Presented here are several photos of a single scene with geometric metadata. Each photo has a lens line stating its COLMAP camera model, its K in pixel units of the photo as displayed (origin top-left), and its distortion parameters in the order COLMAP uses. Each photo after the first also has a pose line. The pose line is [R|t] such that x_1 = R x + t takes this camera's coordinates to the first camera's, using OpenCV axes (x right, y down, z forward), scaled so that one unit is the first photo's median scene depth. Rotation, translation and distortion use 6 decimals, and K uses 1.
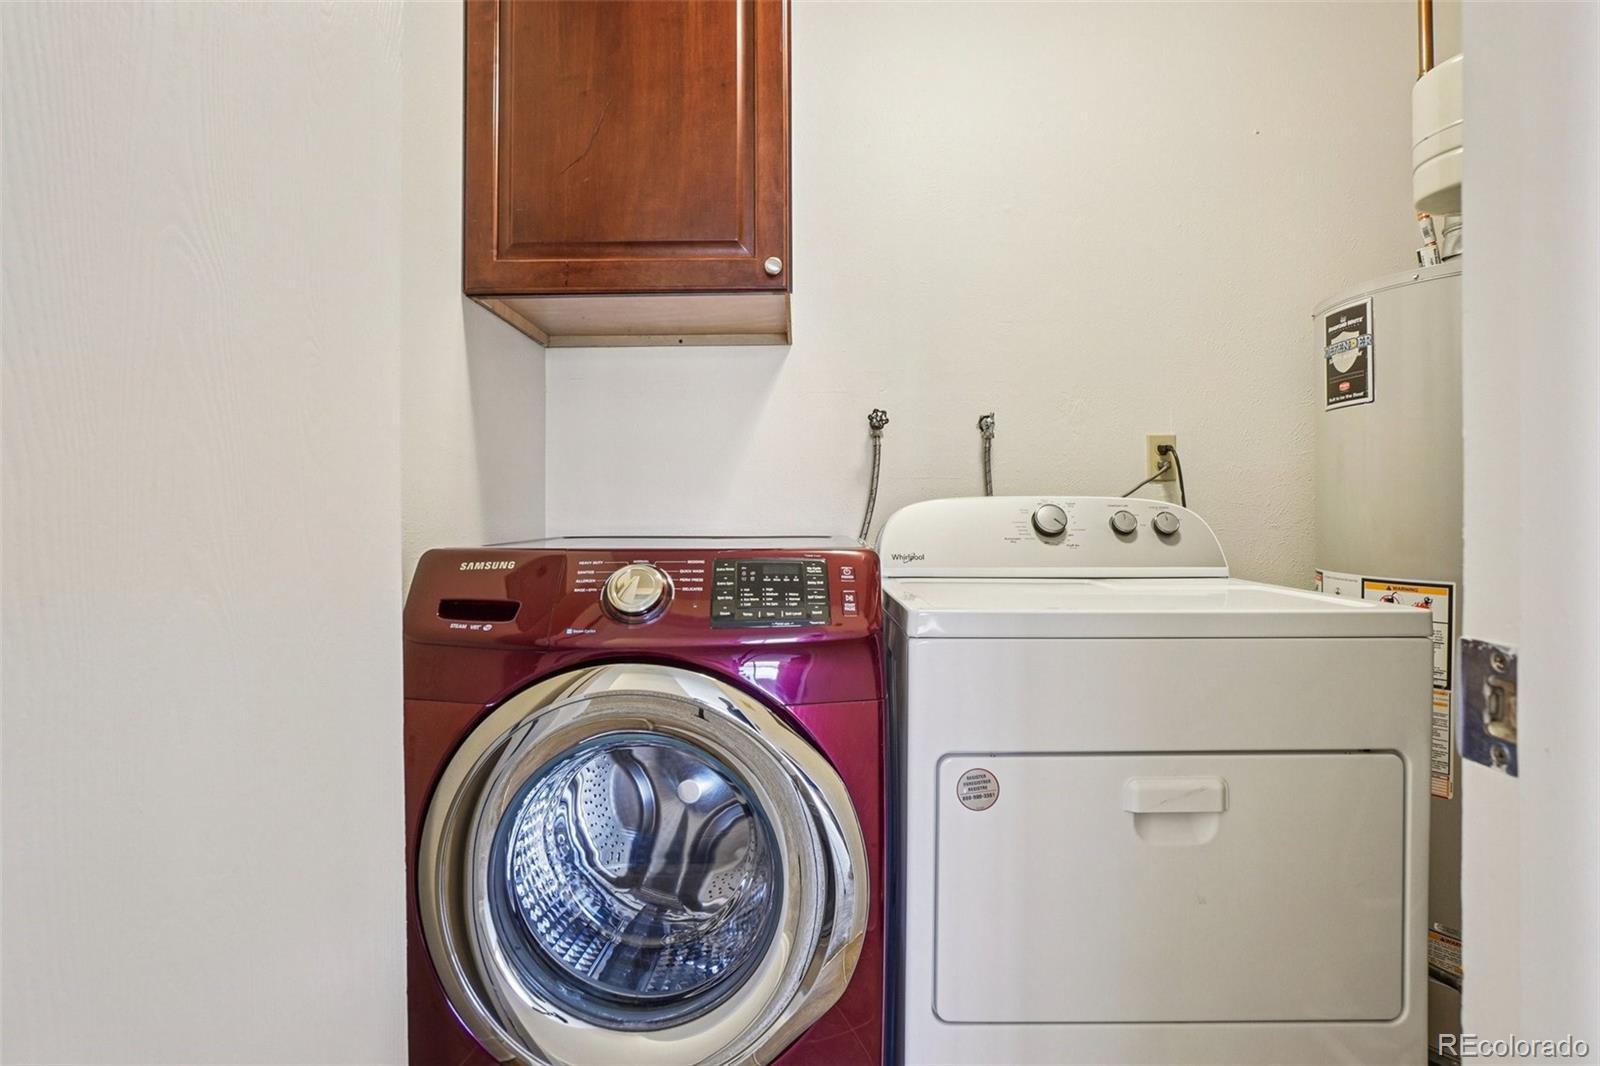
lens RADIAL K [[773.7, 0, 799.9], [0, 773.7, 521.3], [0, 0, 1]] dist [-0.002683, 0.001312]
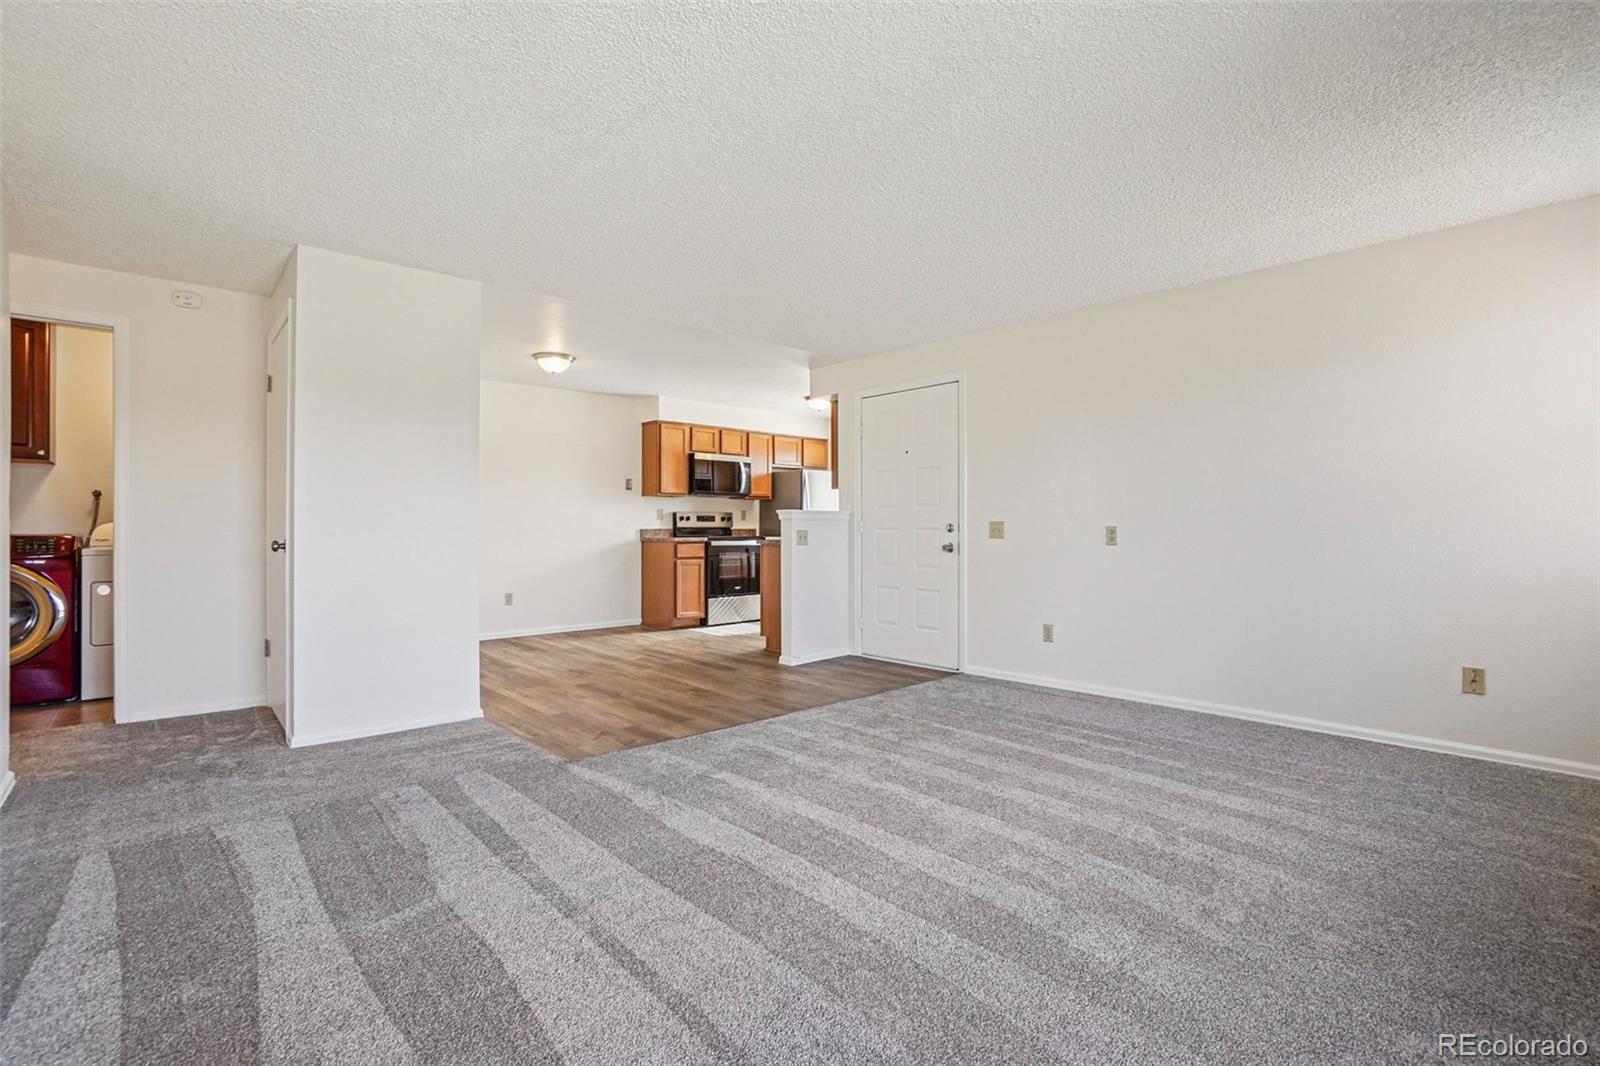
lens RADIAL K [[719.2, 0, 793.6], [0, 719.2, 525.6], [0, 0, 1]] dist [-0.001827, -0.000113]
pose [[0.747706, 0.003941, 0.664019, 0.419265], [0.004047, 0.999937, -0.010492, 0.040707], [-0.664018, 0.010532, 0.747642, -4.319181]]
